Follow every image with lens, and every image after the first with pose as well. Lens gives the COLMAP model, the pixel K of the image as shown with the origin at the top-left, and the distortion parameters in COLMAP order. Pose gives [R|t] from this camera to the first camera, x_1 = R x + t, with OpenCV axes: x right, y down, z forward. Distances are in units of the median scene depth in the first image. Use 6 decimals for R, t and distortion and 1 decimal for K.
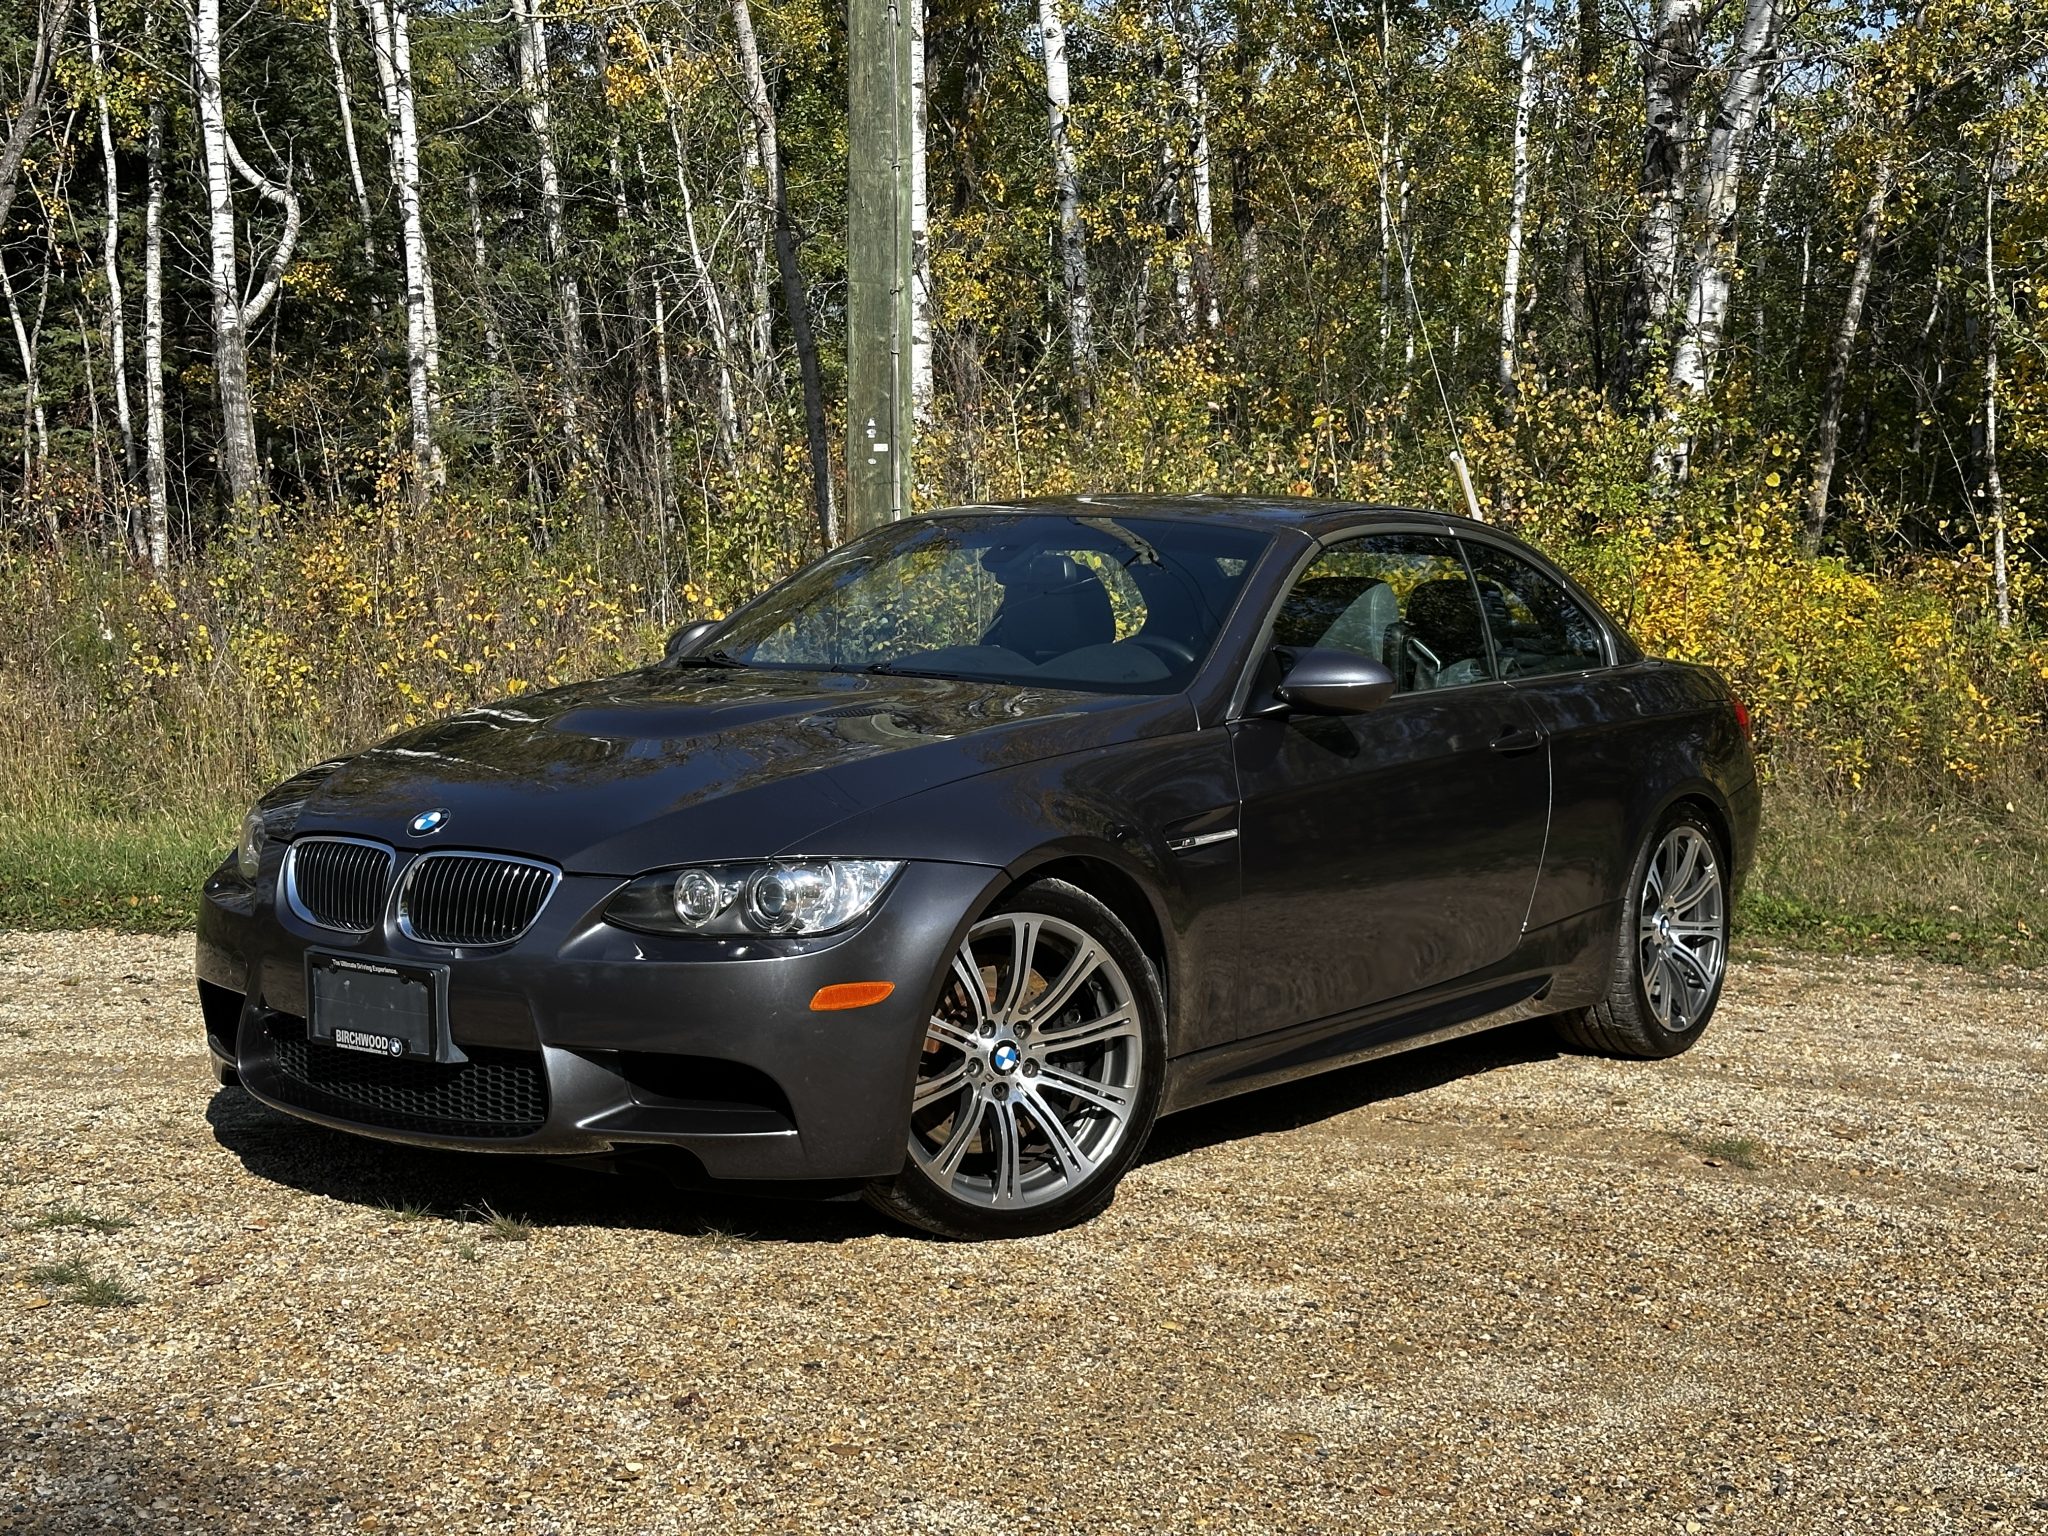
lens RADIAL K [[2851.3, 0, 1031.9], [0, 2851.3, 769.3], [0, 0, 1]] dist [0.184449, -0.407494]
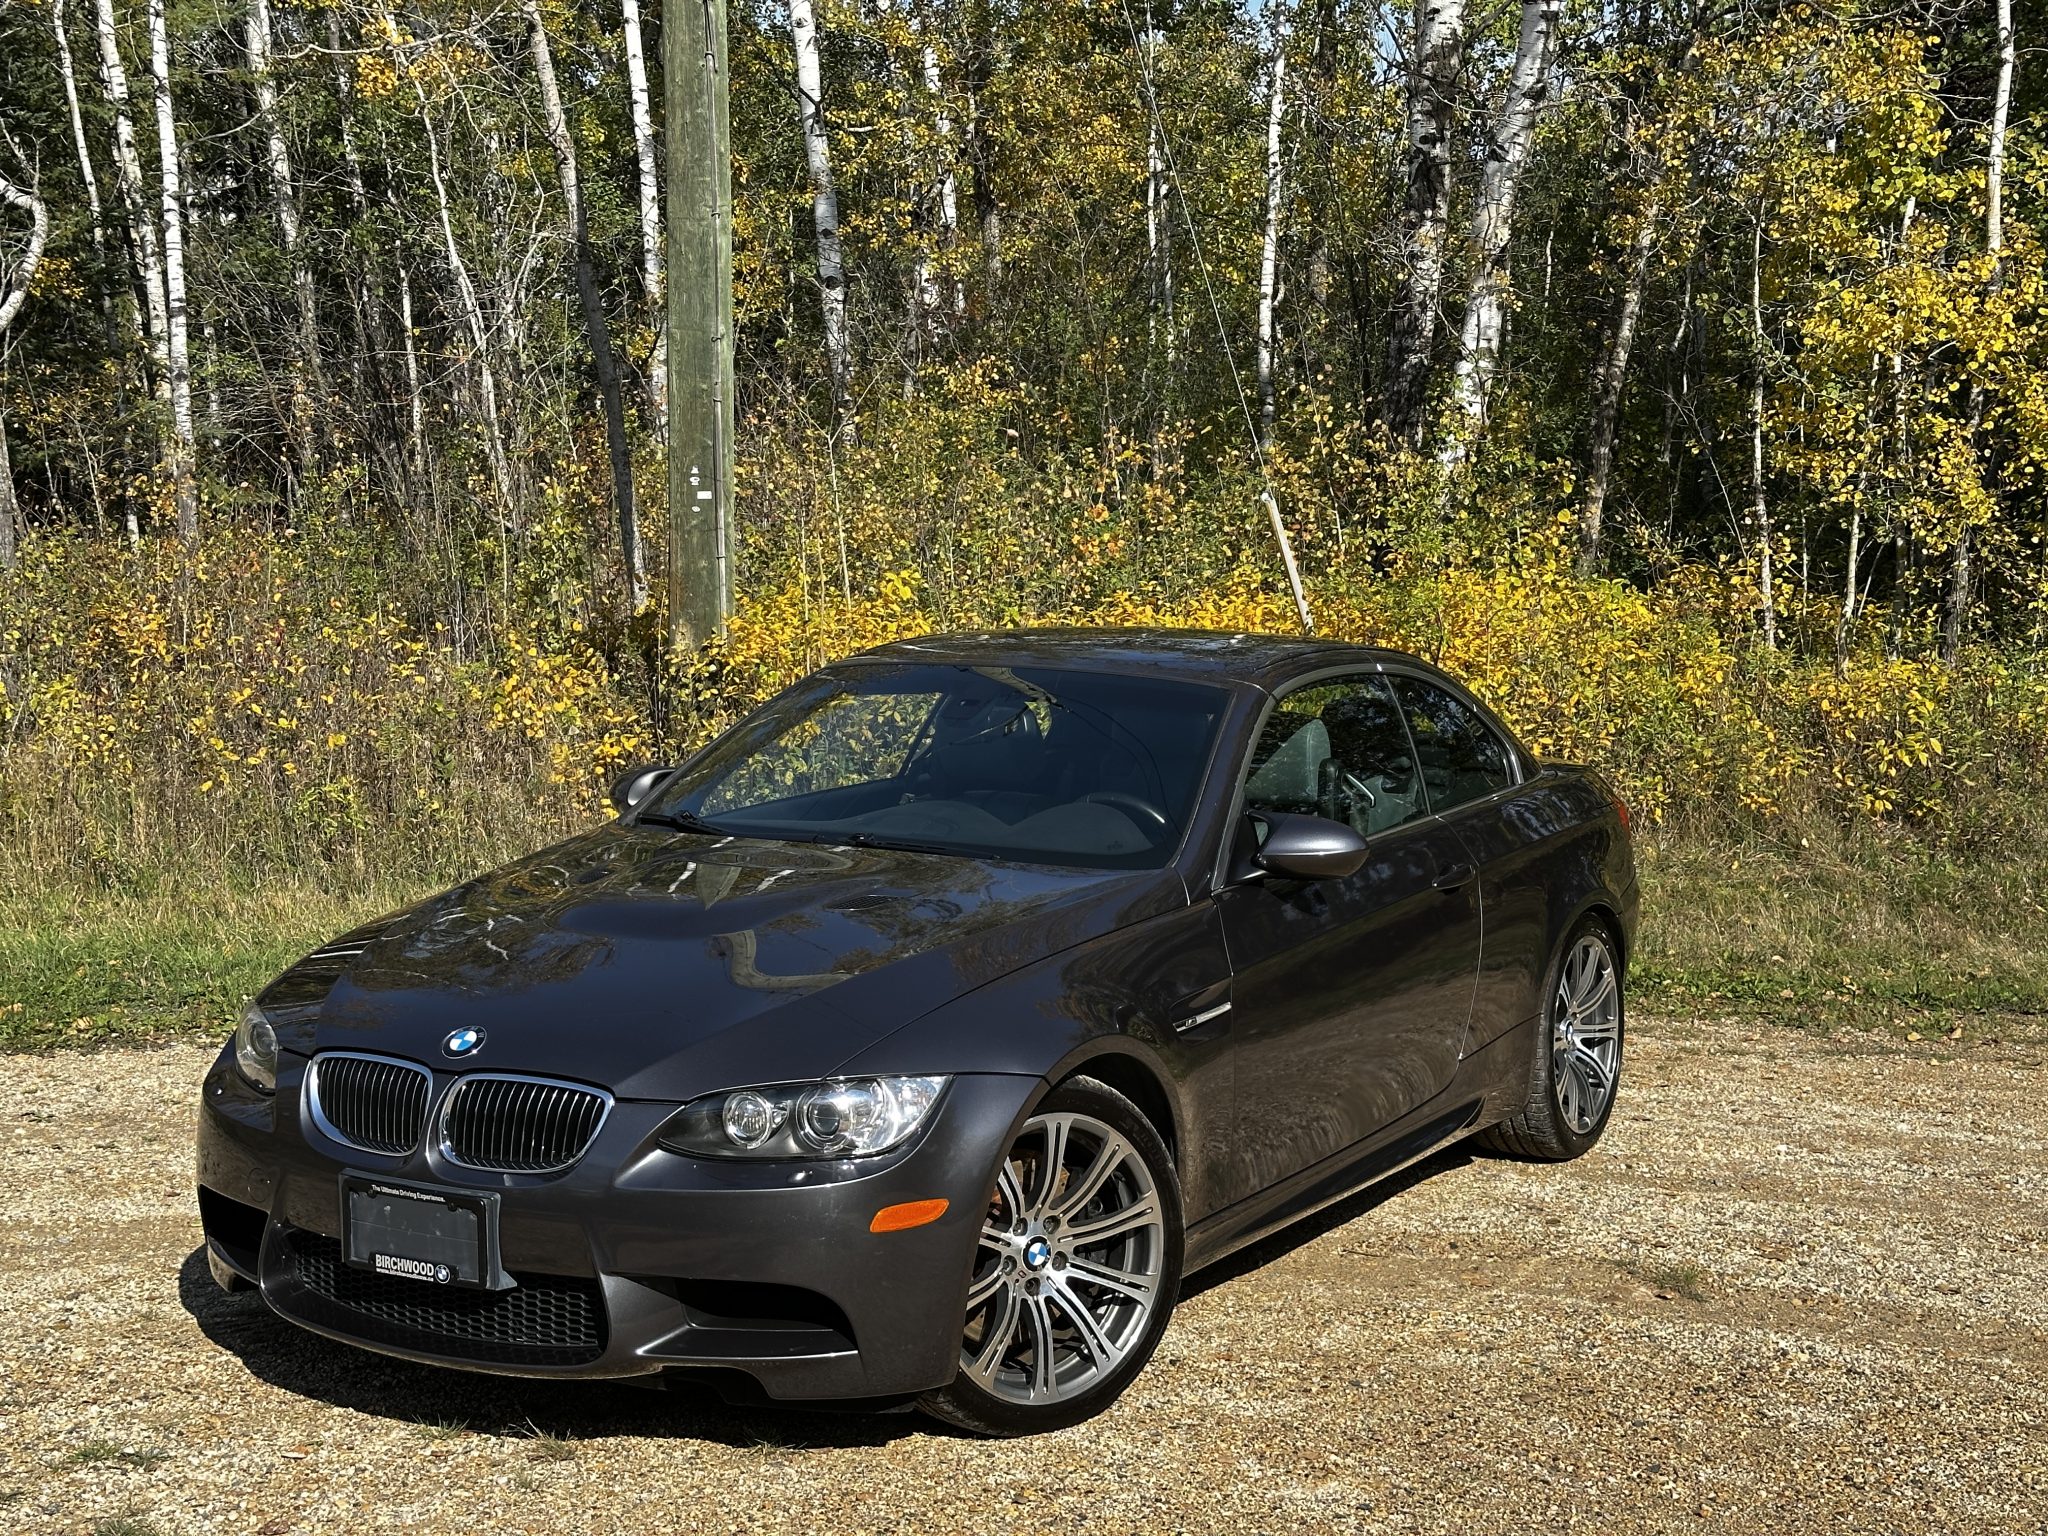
lens RADIAL K [[2847.9, 0, 1040.0], [0, 2847.9, 755.4], [0, 0, 1]] dist [0.181589, -0.388017]
pose [[0.994099, -0.016396, 0.107227, -0.083528], [0.014629, 0.999744, 0.017238, -0.068875], [-0.107482, -0.015568, 0.994085, -0.011134]]
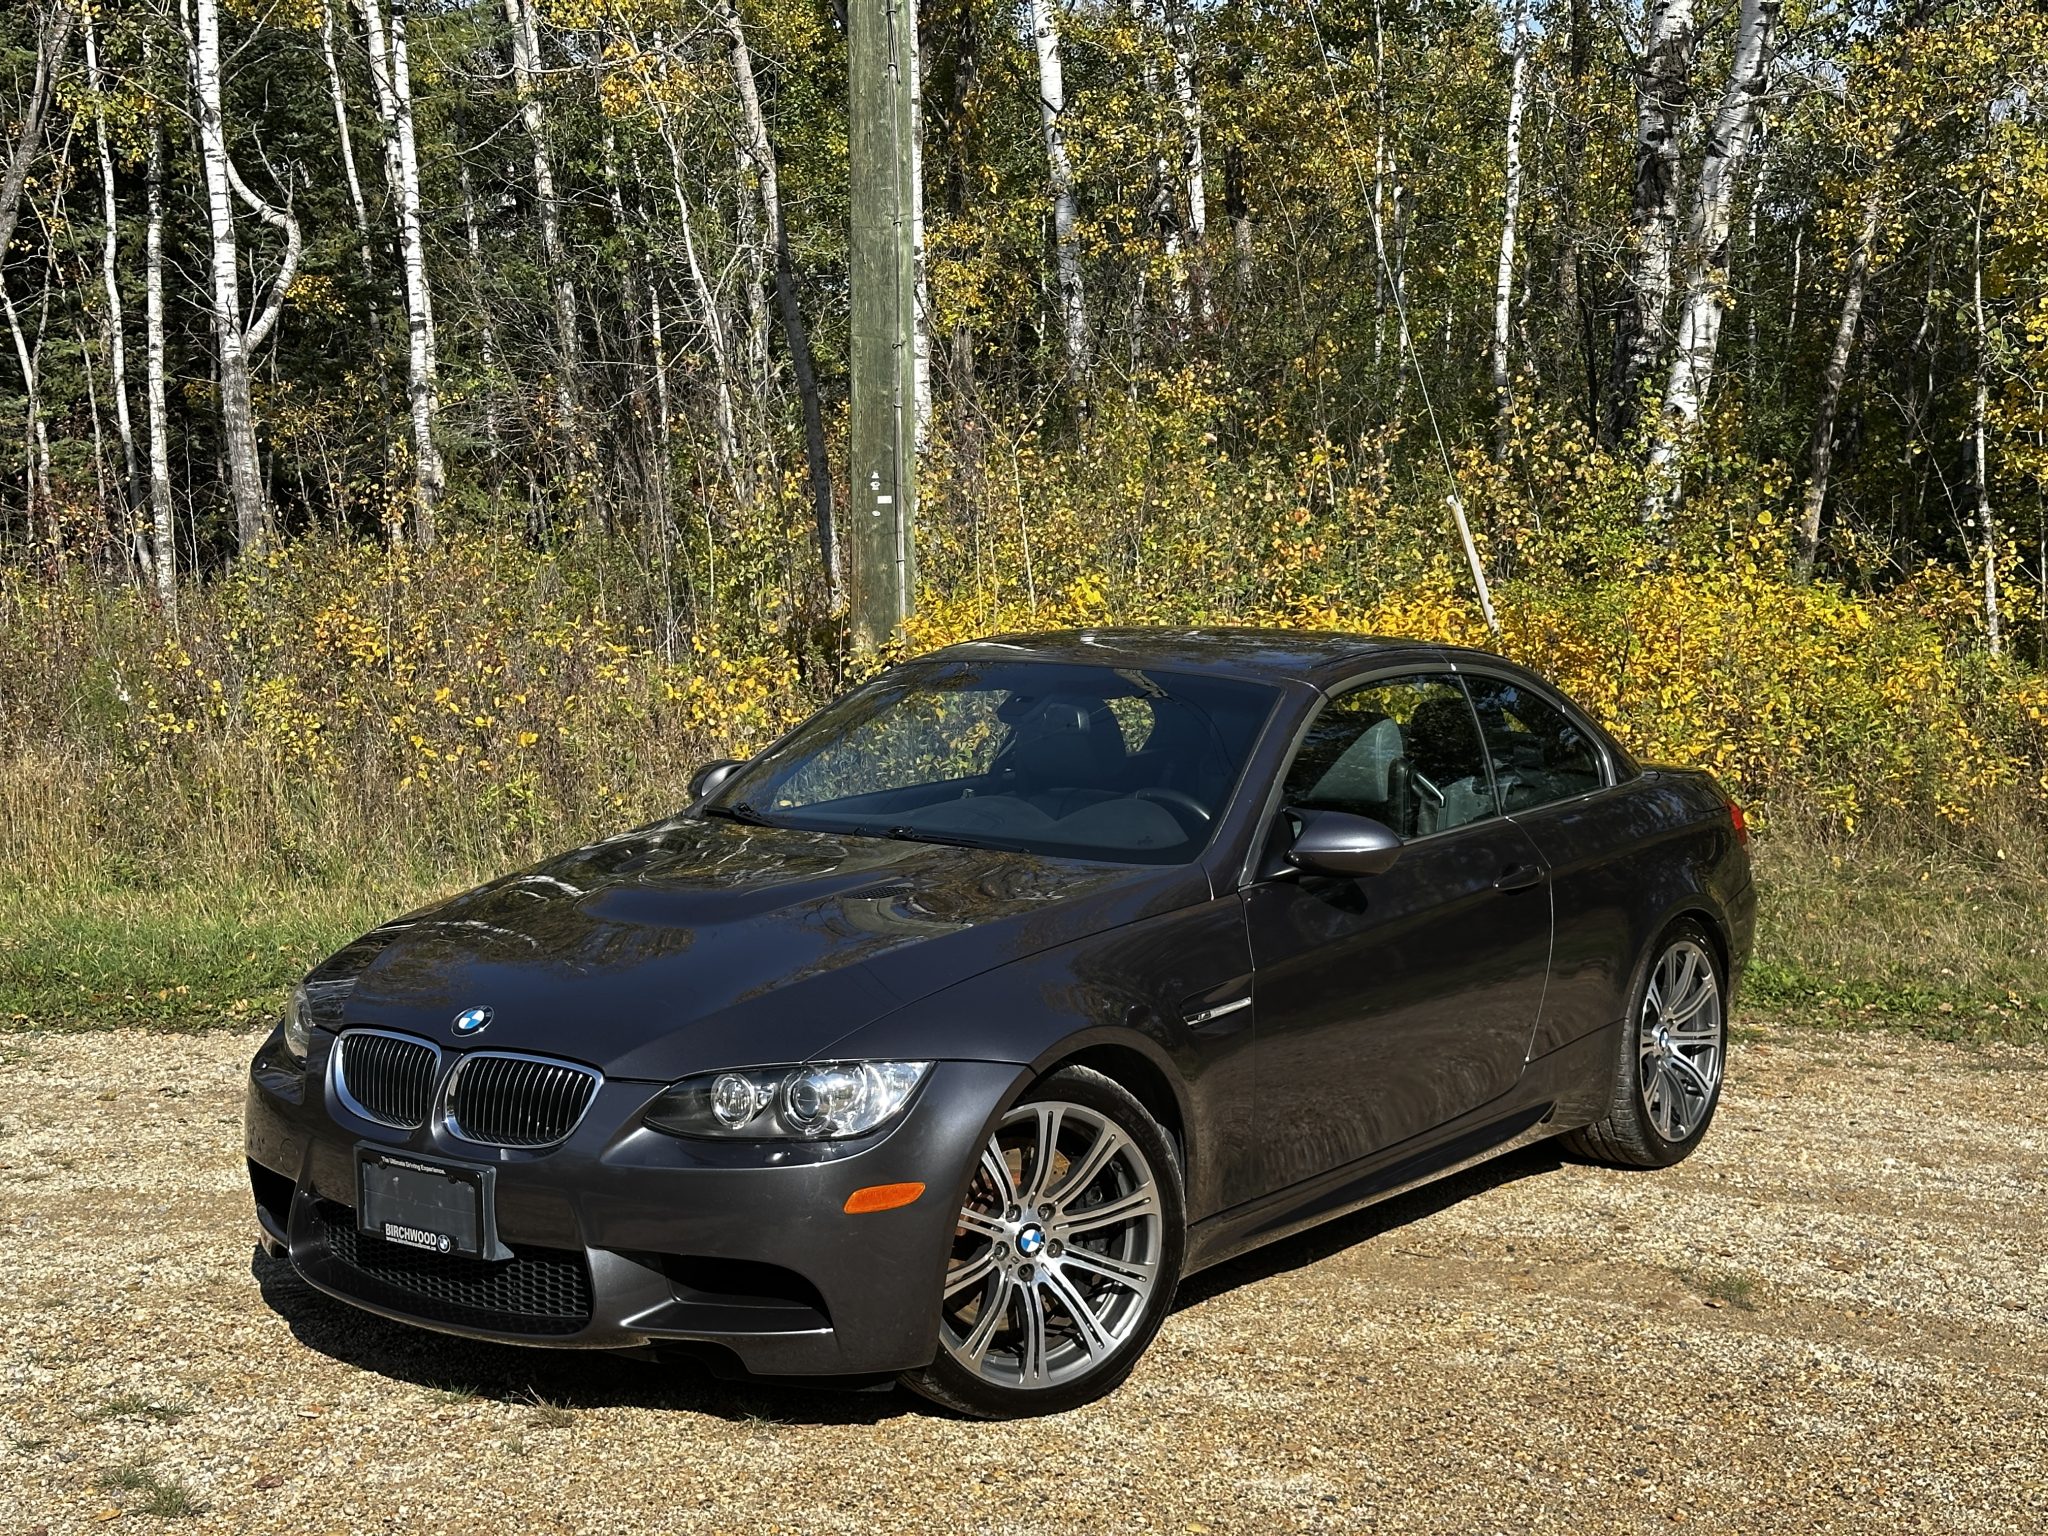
lens RADIAL K [[2851.3, 0, 1031.9], [0, 2851.3, 769.3], [0, 0, 1]] dist [0.184449, -0.407494]
pose [[0.999960, -0.008667, 0.002067, -0.006938], [0.008629, 0.999808, 0.017580, -0.063785], [-0.002219, -0.017562, 0.999843, -0.025209]]
